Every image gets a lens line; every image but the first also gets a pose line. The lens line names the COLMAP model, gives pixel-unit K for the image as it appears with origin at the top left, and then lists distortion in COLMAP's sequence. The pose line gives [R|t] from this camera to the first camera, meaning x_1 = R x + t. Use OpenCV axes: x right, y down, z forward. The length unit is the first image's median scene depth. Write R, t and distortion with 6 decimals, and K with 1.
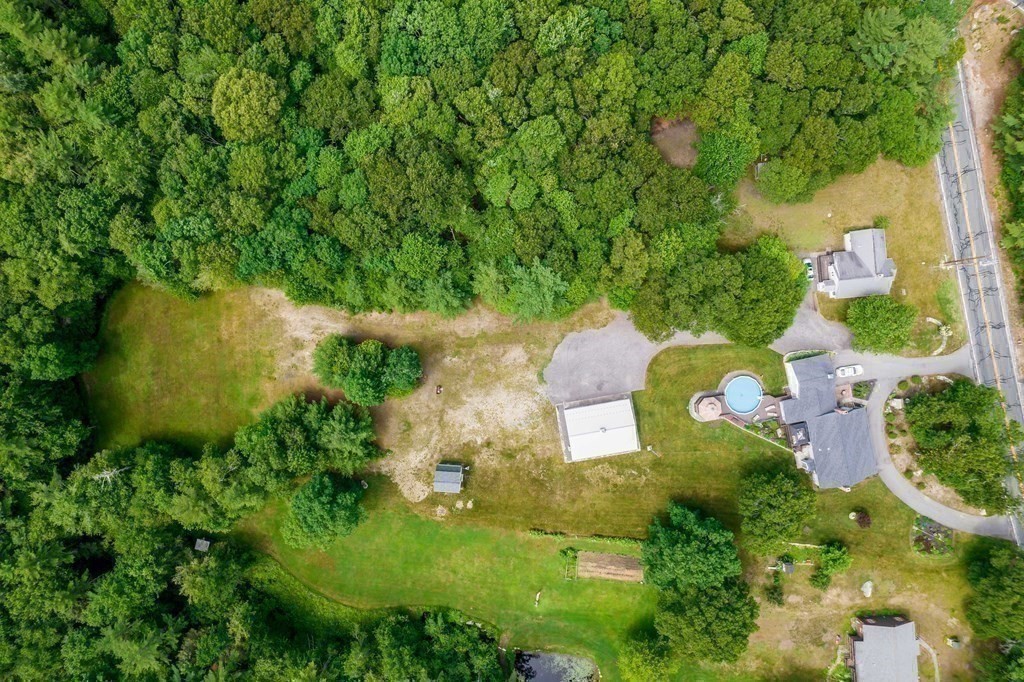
lens RADIAL K [[668.1, 0, 513.6], [0, 668.1, 335.8], [0, 0, 1]] dist [-0.081987, 0.080986]
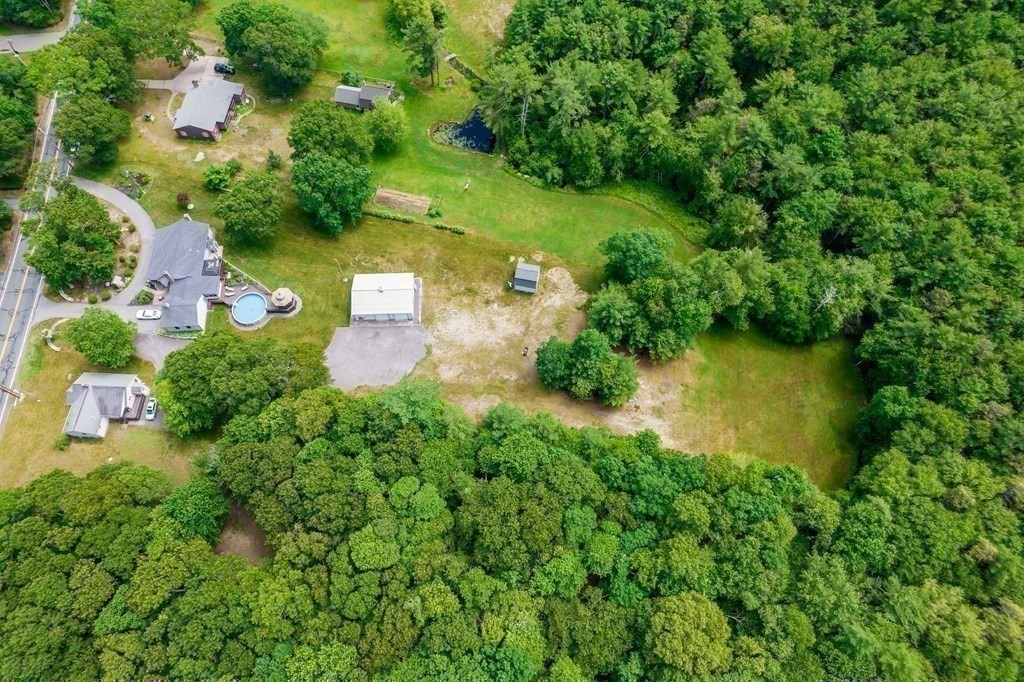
lens RADIAL K [[668.1, 0, 513.6], [0, 668.1, 335.8], [0, 0, 1]] dist [-0.081987, 0.080986]
pose [[-0.990630, -0.127790, 0.048193, -0.144777], [0.136139, -0.895760, 0.423178, -0.358220], [-0.010909, 0.425773, 0.904764, 0.026855]]
